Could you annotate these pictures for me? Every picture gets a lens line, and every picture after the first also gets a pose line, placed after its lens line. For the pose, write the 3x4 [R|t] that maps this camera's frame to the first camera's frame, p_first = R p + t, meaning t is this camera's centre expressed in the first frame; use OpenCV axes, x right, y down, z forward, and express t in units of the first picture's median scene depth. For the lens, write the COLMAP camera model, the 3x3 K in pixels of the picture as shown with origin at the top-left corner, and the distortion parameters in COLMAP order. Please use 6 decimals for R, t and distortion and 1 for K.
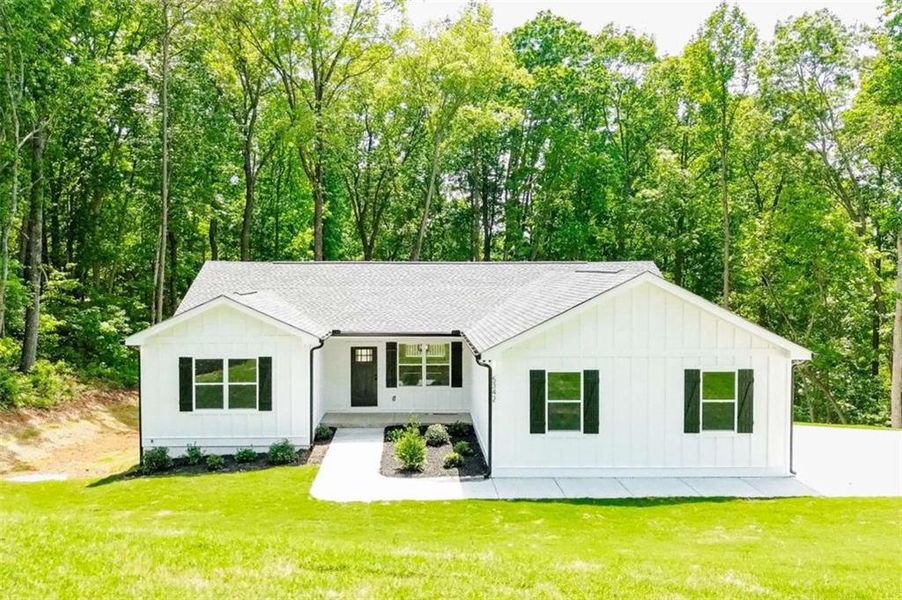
lens RADIAL K [[749.1, 0, 421.9], [0, 749.1, 300.3], [0, 0, 1]] dist [0.035914, -0.035499]
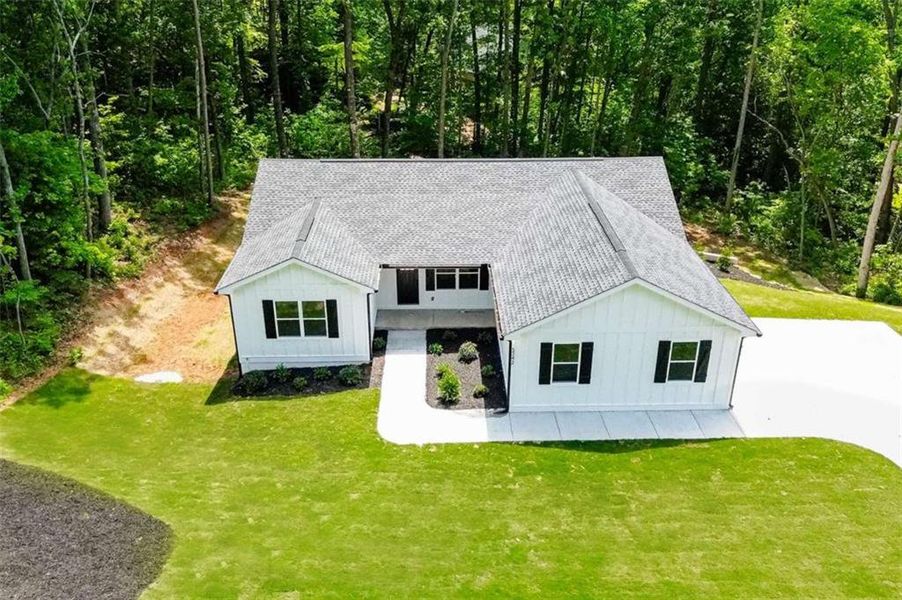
lens RADIAL K [[749.1, 0, 448.7], [0, 749.1, 297.0], [0, 0, 1]] dist [0.035914, -0.035499]
pose [[0.999996, -0.000717, 0.002802, -0.019295], [-0.000394, 0.925939, 0.377673, -0.450014], [-0.002866, -0.377672, 0.925935, -0.171341]]
